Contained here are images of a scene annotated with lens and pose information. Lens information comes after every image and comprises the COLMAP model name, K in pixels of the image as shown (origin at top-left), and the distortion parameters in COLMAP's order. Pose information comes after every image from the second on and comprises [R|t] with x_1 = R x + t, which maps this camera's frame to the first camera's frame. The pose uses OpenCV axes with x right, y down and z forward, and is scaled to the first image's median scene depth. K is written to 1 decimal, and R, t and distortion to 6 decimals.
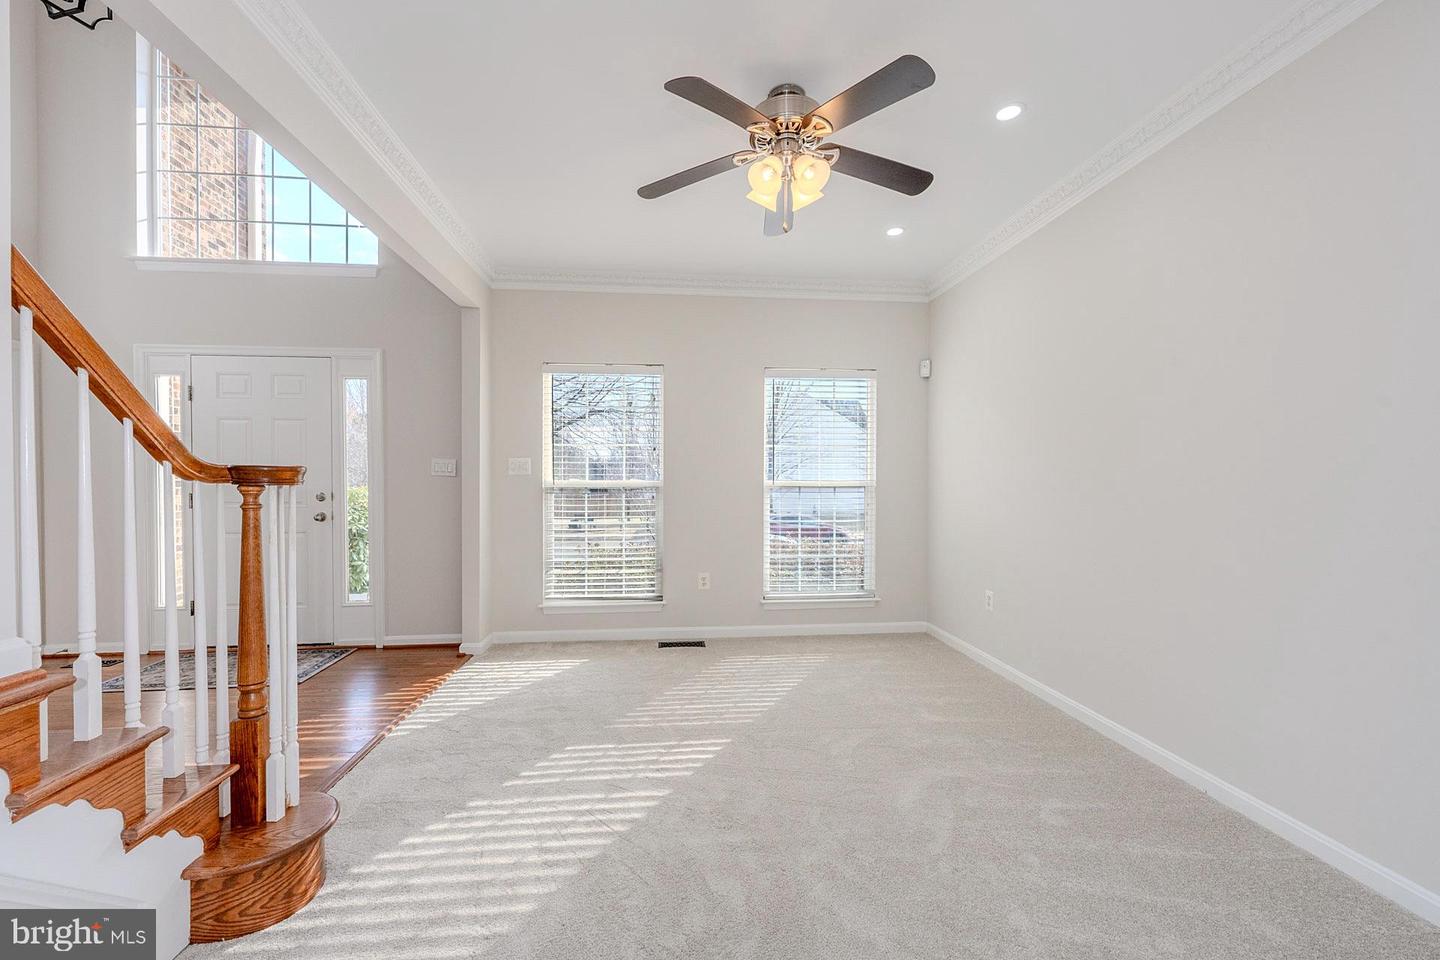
lens RADIAL K [[575.1, 0, 716.2], [0, 575.1, 485.2], [0, 0, 1]] dist [0.000217, -0.000195]
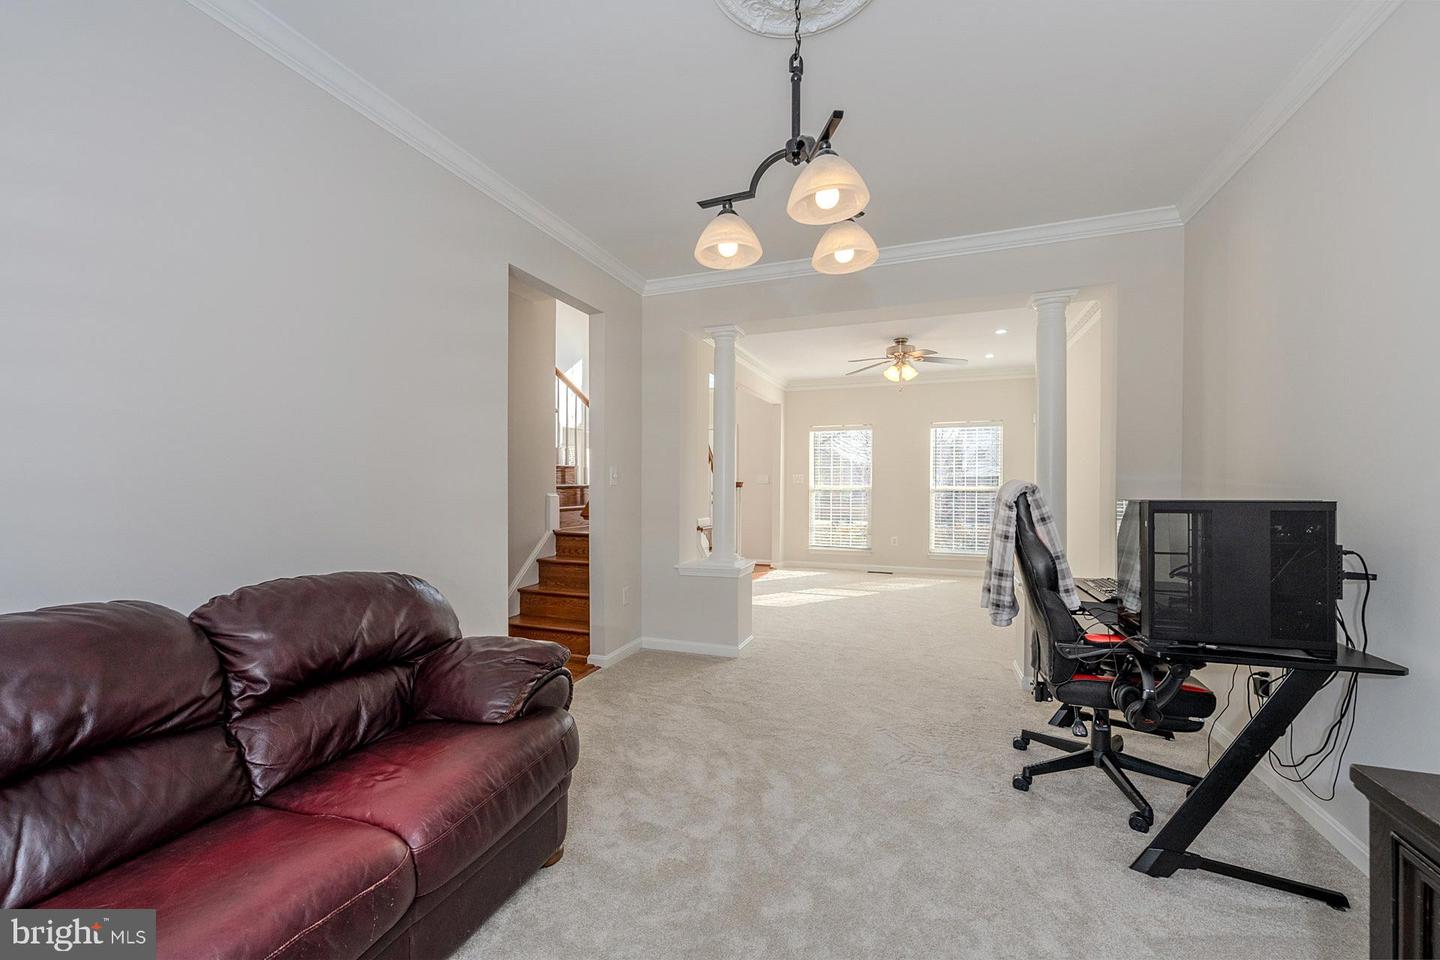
lens RADIAL K [[575.1, 0, 712.9], [0, 575.1, 485.3], [0, 0, 1]] dist [0.000217, -0.000195]
pose [[0.903707, 0.002726, -0.428142, 0.249628], [-0.004906, 0.999980, -0.003987, -0.000745], [0.428123, 0.005704, 0.903702, -0.935568]]
